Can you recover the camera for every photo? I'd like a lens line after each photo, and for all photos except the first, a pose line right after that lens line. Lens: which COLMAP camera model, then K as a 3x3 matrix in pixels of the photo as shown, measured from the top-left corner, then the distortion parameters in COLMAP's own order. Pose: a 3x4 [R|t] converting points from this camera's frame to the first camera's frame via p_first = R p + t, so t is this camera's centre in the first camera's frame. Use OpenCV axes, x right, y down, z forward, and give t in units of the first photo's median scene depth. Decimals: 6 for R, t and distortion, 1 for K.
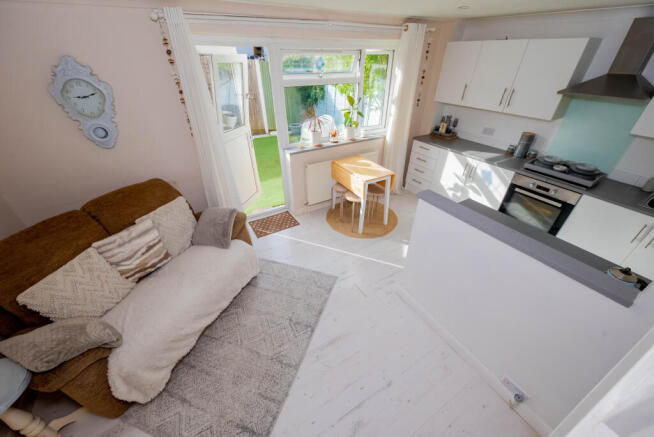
lens RADIAL K [[246.9, 0, 327.1], [0, 246.9, 222.9], [0, 0, 1]] dist [0.000325, -0.000191]
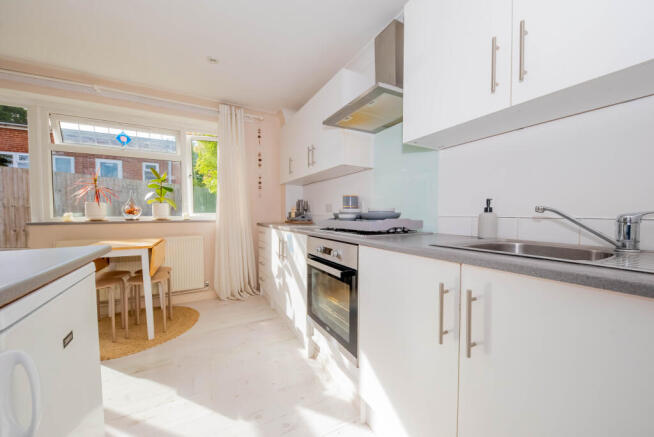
lens RADIAL K [[246.4, 0, 327.0], [0, 246.4, 218.5], [0, 0, 1]] dist [0.000122, -0.000015]
pose [[0.999451, 0.002360, -0.033040, 0.860866], [-0.019916, 0.839833, -0.542479, 0.101612], [0.026467, 0.542840, 0.839419, 0.467058]]
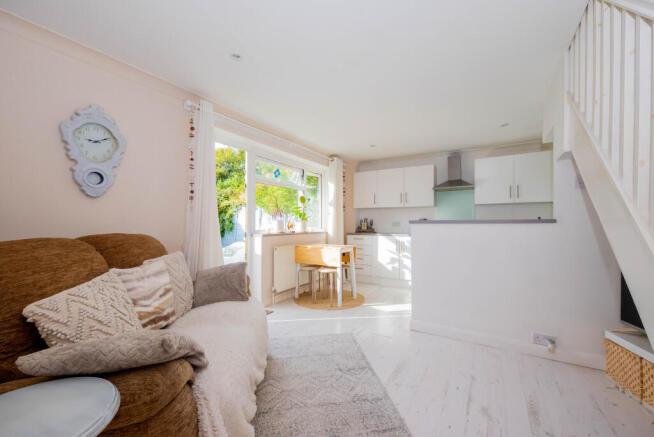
lens RADIAL K [[263.8, 0, 329.8], [0, 263.8, 220.1], [0, 0, 1]] dist [0.002639, 0.000210]
pose [[0.881054, 0.008056, 0.472947, -0.489439], [0.263195, 0.822433, -0.504314, 0.340096], [-0.393030, 0.568805, 0.722488, 0.073231]]
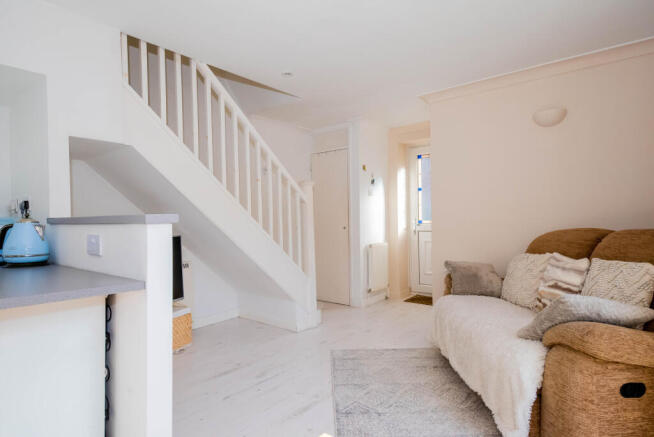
lens RADIAL K [[367.9, 0, 329.5], [0, 367.9, 229.2], [0, 0, 1]] dist [0.000518, 0.000194]
pose [[-0.935886, 0.016525, -0.351915, 0.233832], [-0.187023, 0.823224, 0.536027, -0.379760], [0.298563, 0.567476, -0.767353, 1.151135]]
